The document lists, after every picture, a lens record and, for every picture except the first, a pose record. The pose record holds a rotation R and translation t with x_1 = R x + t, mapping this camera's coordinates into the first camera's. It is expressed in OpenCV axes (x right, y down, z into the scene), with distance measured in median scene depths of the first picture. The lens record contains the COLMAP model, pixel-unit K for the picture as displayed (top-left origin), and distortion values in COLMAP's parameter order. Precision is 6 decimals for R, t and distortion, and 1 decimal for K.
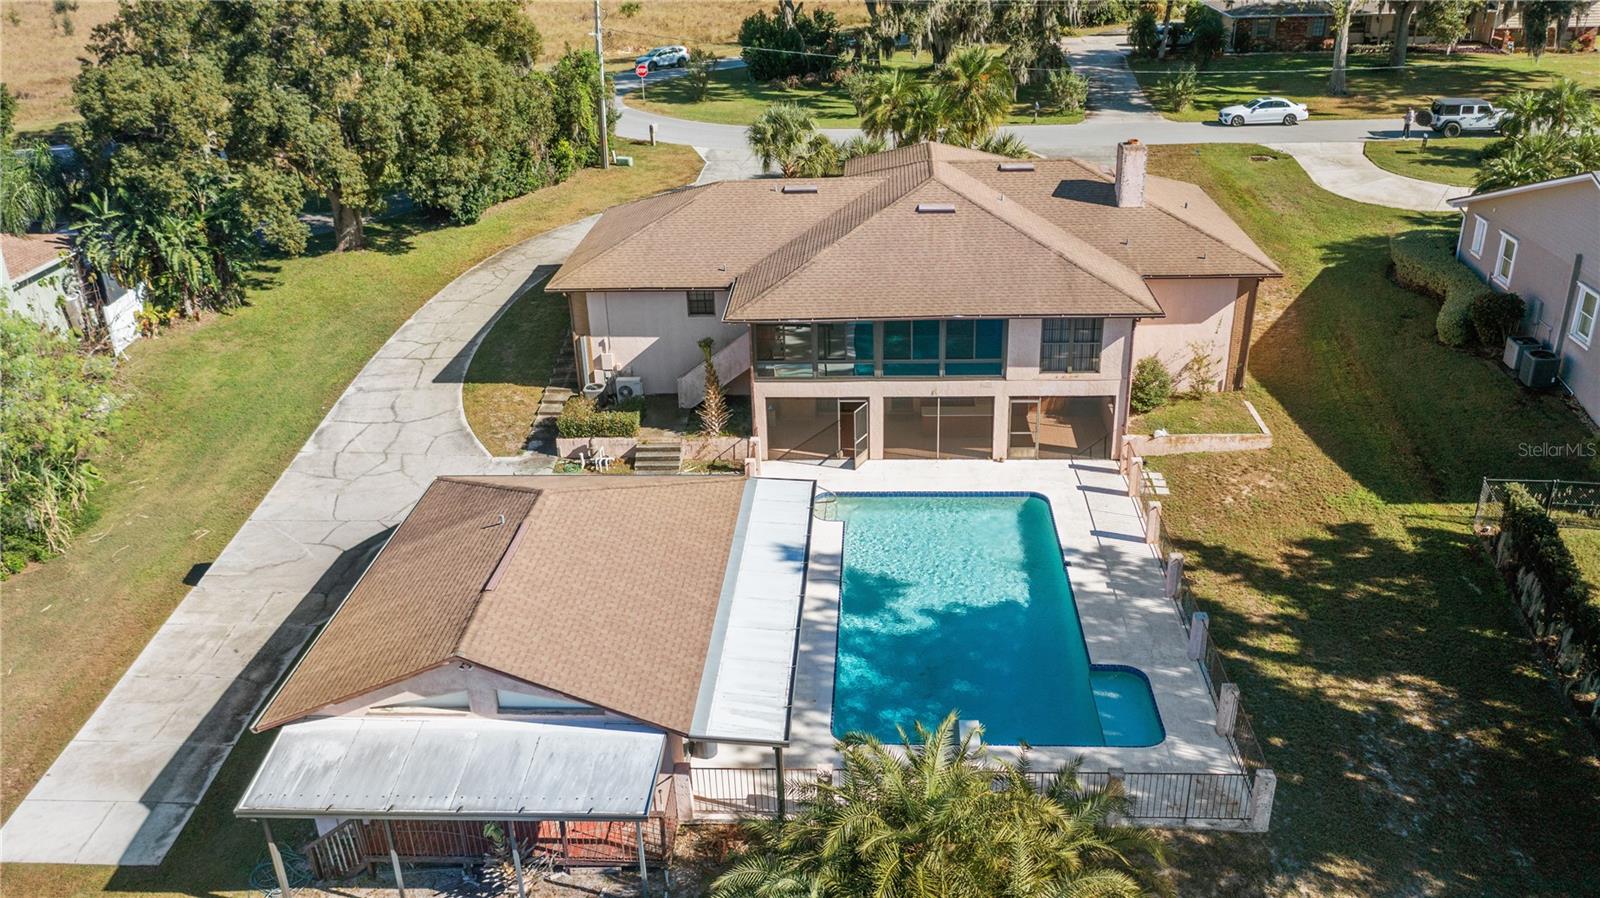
lens RADIAL K [[1263.4, 0, 800.0], [0, 1263.4, 449.0], [0, 0, 1]] dist [-0.009164, -0.005222]
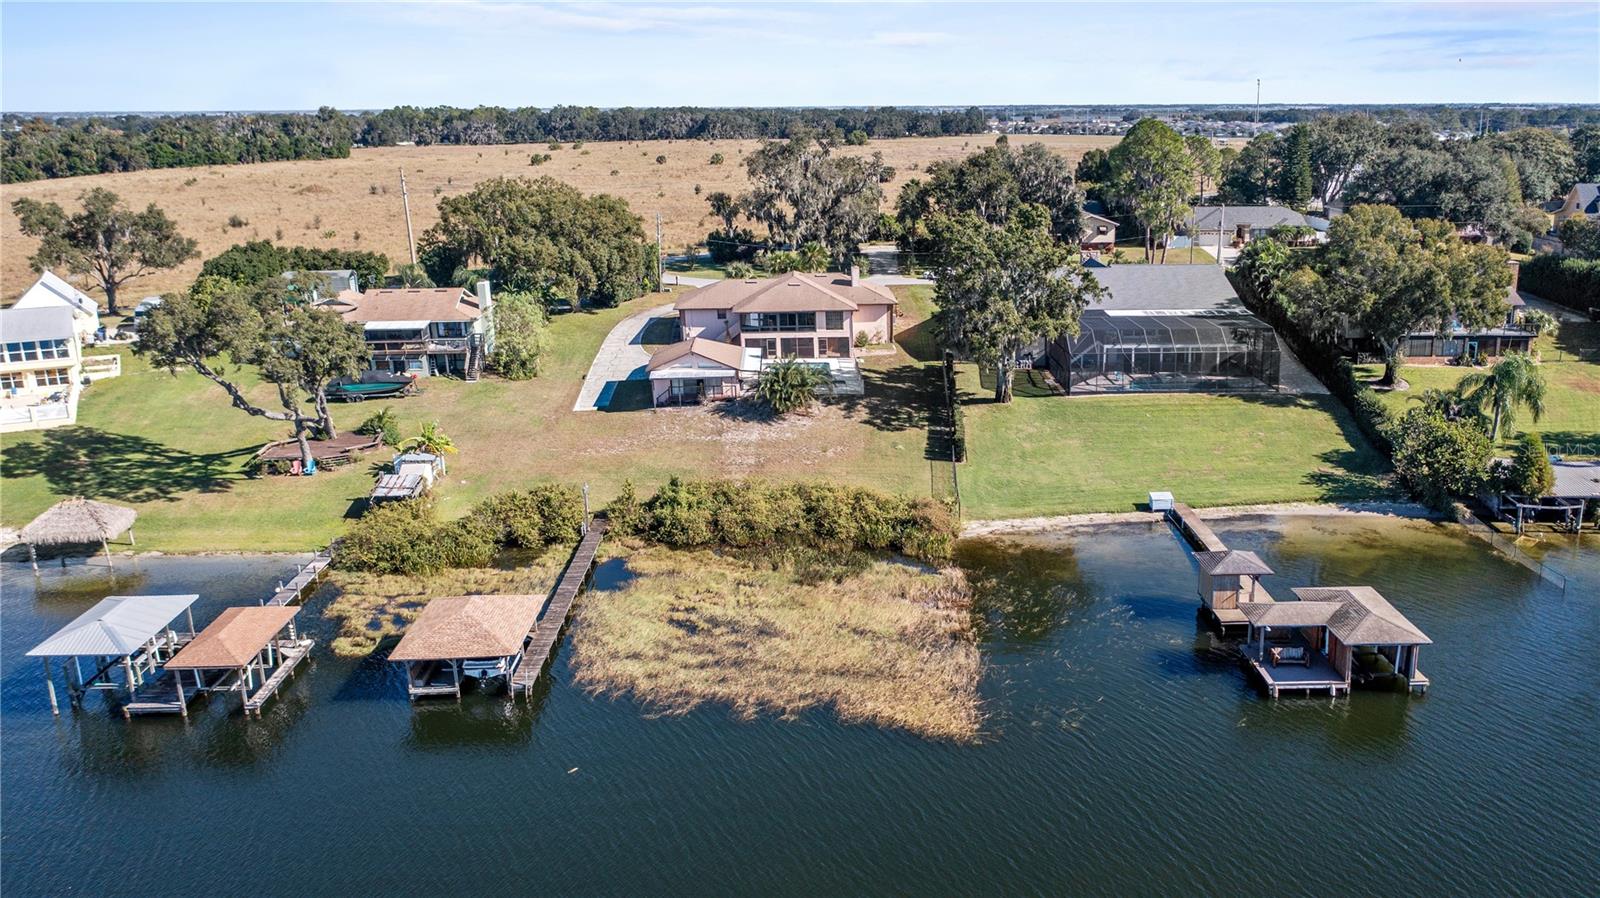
lens RADIAL K [[1254.4, 0, 850.8], [0, 1254.4, 499.9], [0, 0, 1]] dist [-0.013304, 0.009741]
pose [[0.992461, -0.010394, 0.122119, -0.150995], [0.026123, 0.991441, -0.127916, 0.773883], [-0.119744, 0.130142, 0.984238, -2.124533]]
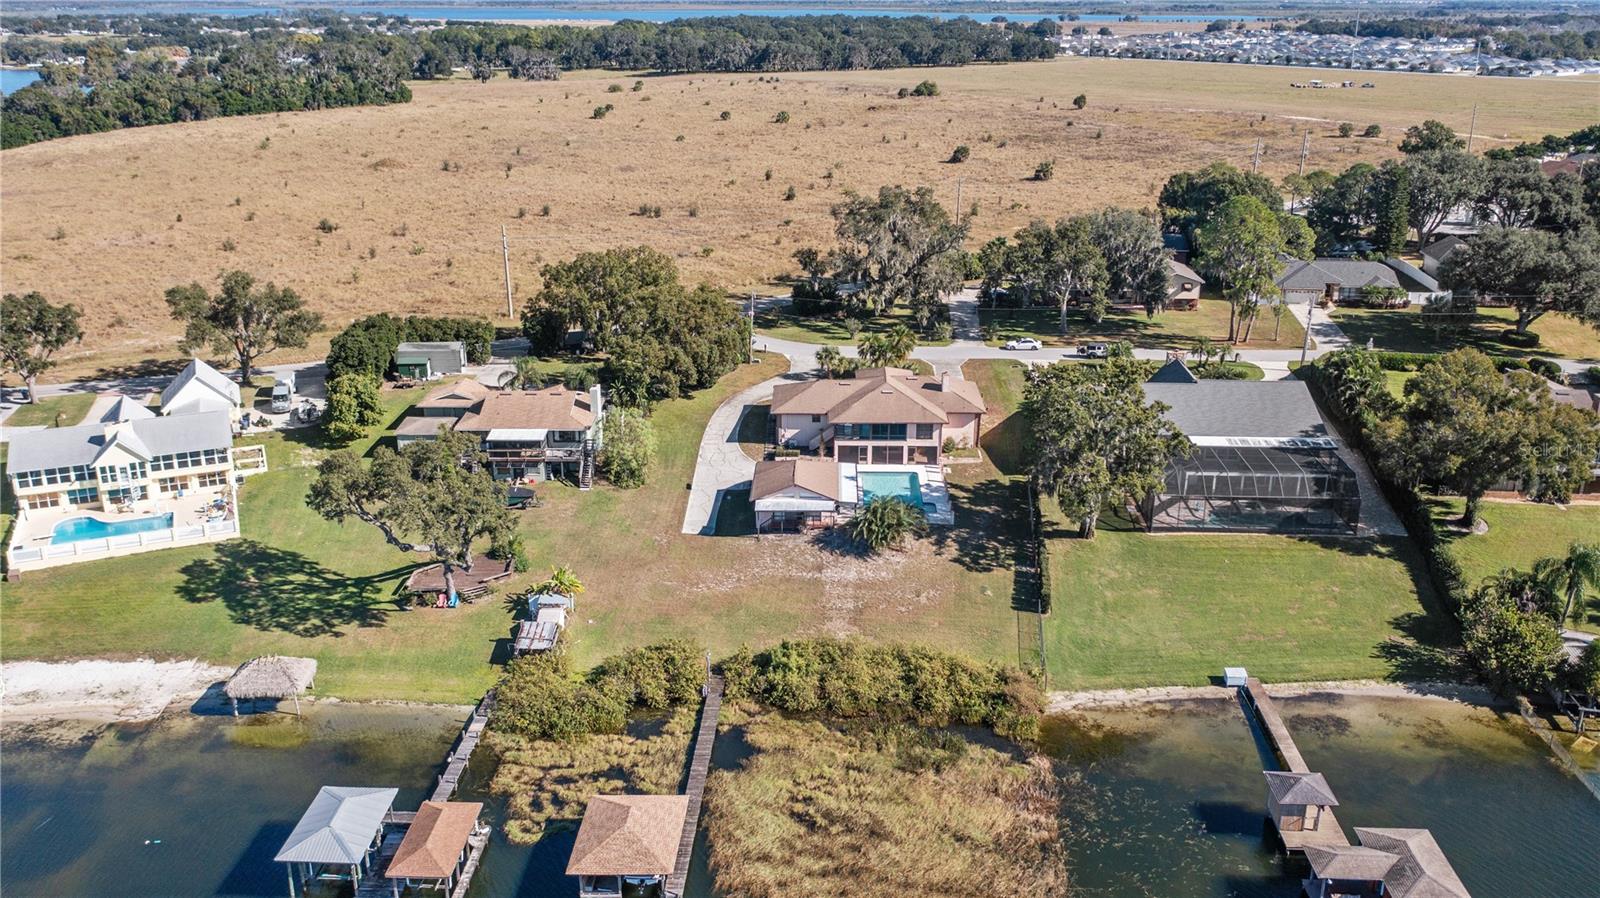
lens RADIAL K [[1327.7, 0, 798.9], [0, 1327.7, 448.7], [0, 0, 1]] dist [-0.008909, -0.002543]
pose [[0.998808, 0.017169, 0.045696, -0.289615], [-0.012448, 0.994742, -0.101651, 0.327956], [-0.047201, 0.100961, 0.993770, -2.525714]]
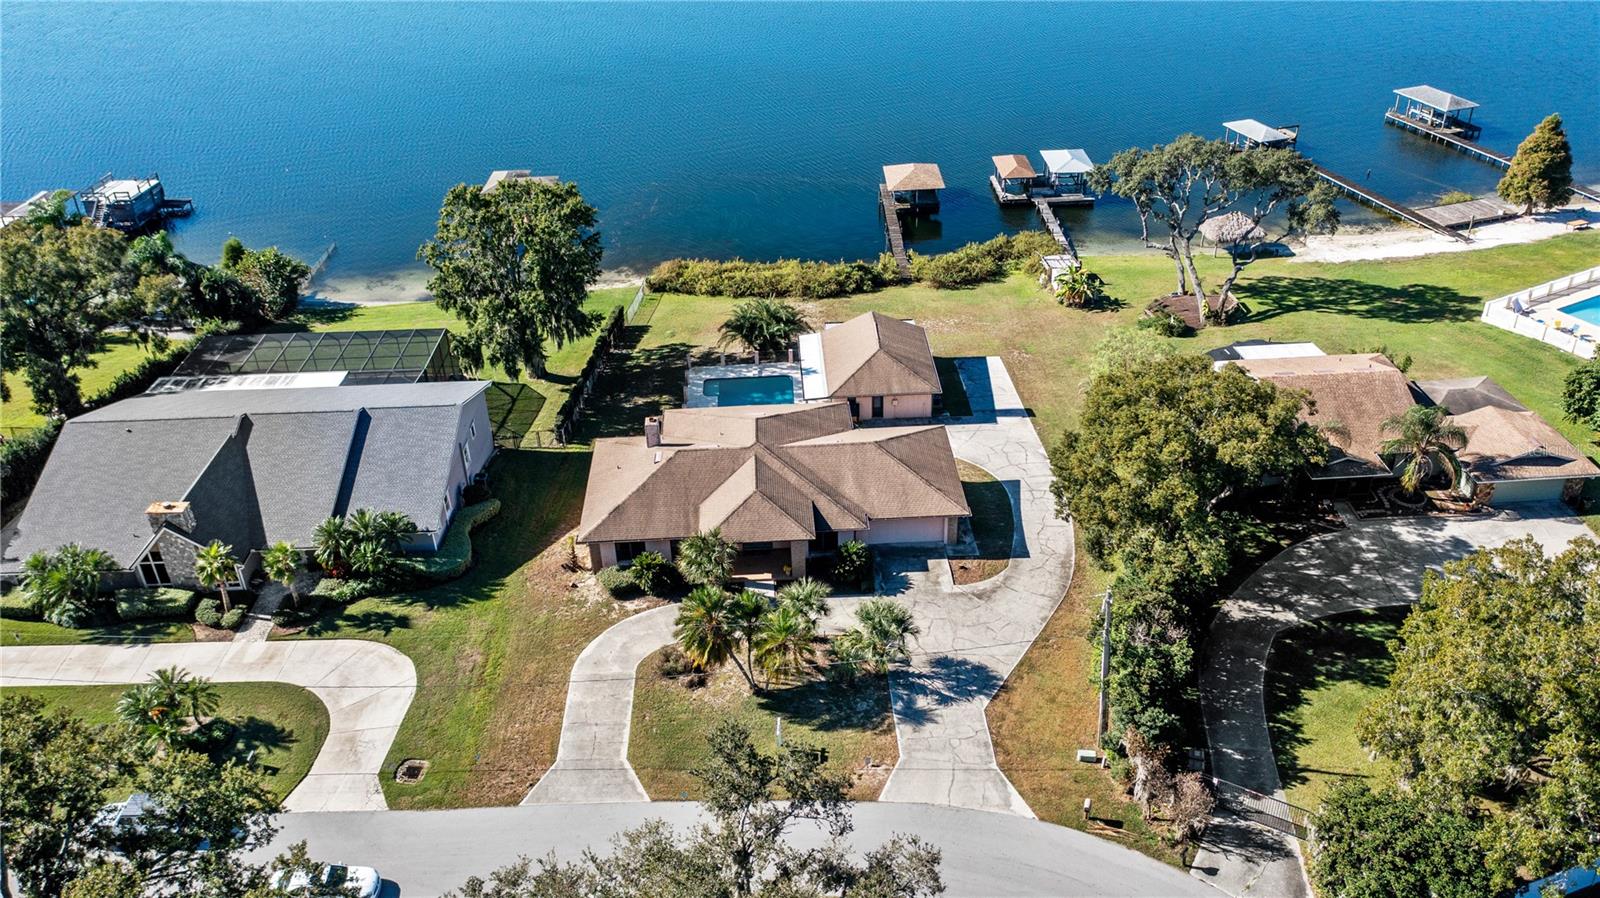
lens RADIAL K [[1275.2, 0, 784.9], [0, 1275.2, 425.4], [0, 0, 1]] dist [-0.012938, 0.001172]
pose [[-0.993190, 0.107904, -0.043939, 0.152111], [0.025495, 0.569283, 0.821746, -1.880566], [0.113683, 0.815030, -0.568157, 2.192970]]
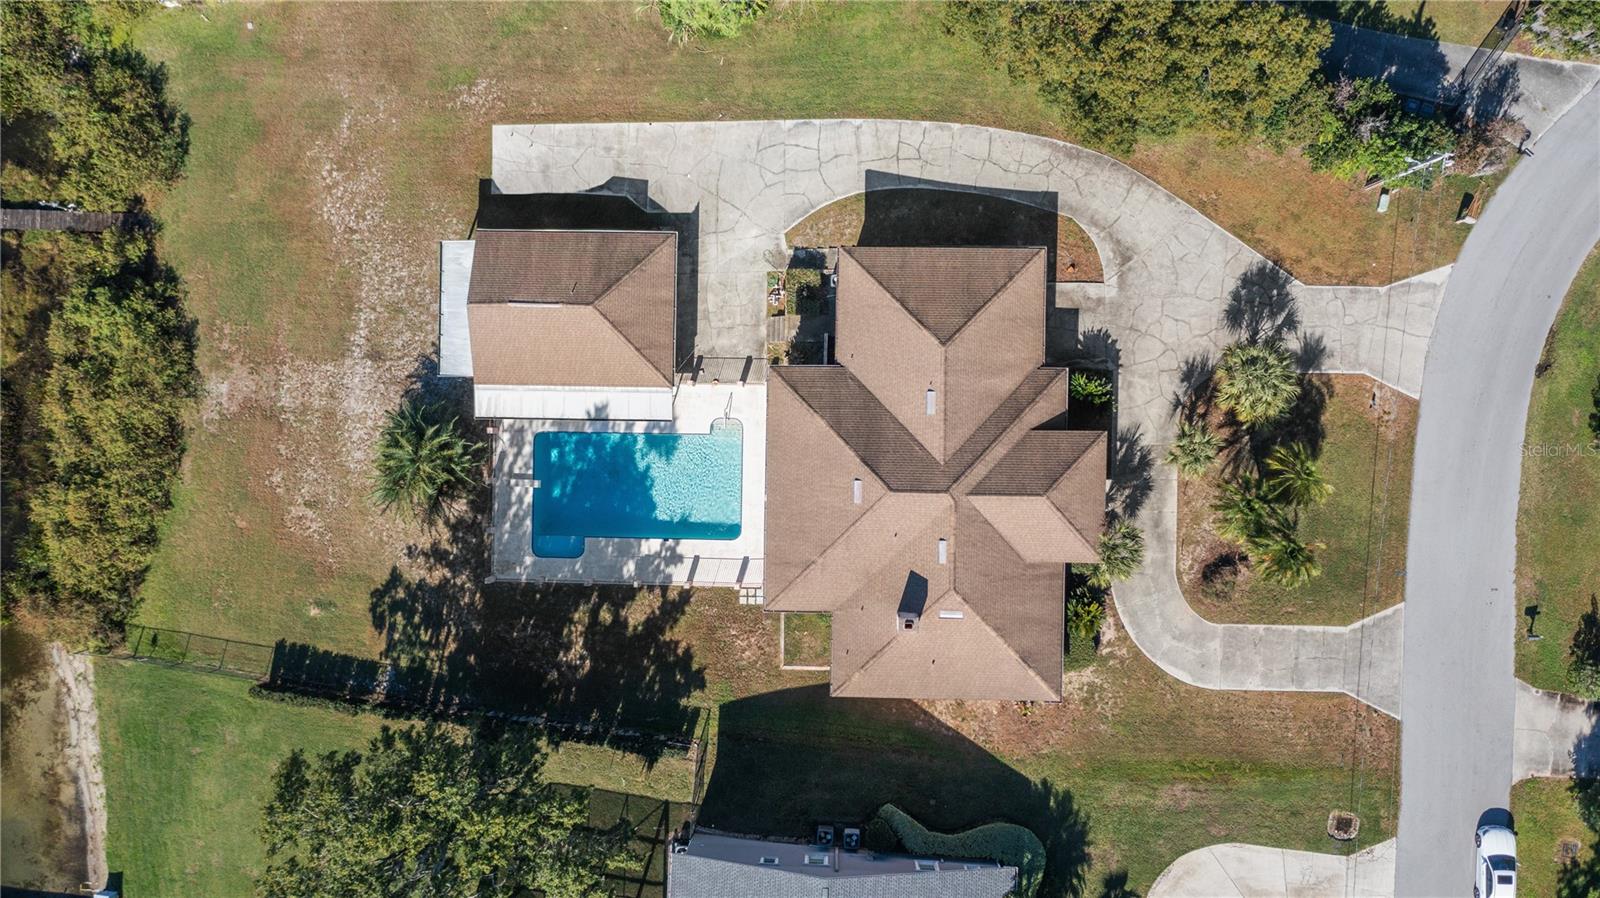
lens RADIAL K [[1287.6, 0, 798.0], [0, 1287.6, 444.1], [0, 0, 1]] dist [-0.009876, 0.000108]
pose [[0.045284, 0.998506, 0.030575, -0.004101], [-0.389795, -0.010519, 0.920842, -1.645650], [0.919788, -0.053617, 0.388736, 0.304291]]
